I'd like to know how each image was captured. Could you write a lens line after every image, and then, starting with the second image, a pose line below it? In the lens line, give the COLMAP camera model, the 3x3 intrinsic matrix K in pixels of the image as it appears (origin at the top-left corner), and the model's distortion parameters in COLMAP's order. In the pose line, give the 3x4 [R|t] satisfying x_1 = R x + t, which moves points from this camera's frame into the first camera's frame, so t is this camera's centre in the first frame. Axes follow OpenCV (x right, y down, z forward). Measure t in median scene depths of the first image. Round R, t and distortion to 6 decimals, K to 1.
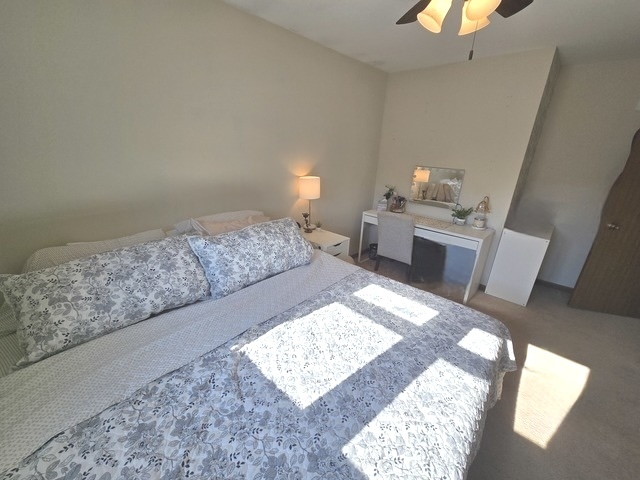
lens RADIAL K [[263.6, 0, 315.9], [0, 263.6, 243.7], [0, 0, 1]] dist [-0.000180, 0.000475]
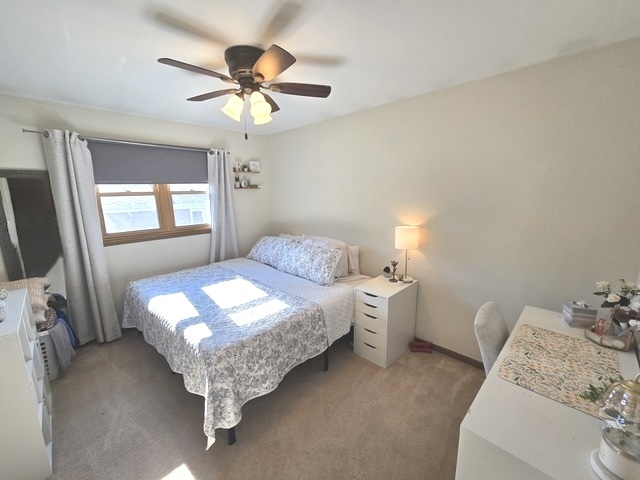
lens RADIAL K [[263.6, 0, 315.9], [0, 263.6, 243.7], [0, 0, 1]] dist [-0.000180, 0.000475]
pose [[-0.027008, 0.150227, -0.988283, 1.570289], [-0.340407, 0.928173, 0.150393, -0.384057], [0.939890, 0.340480, 0.026070, 1.151152]]
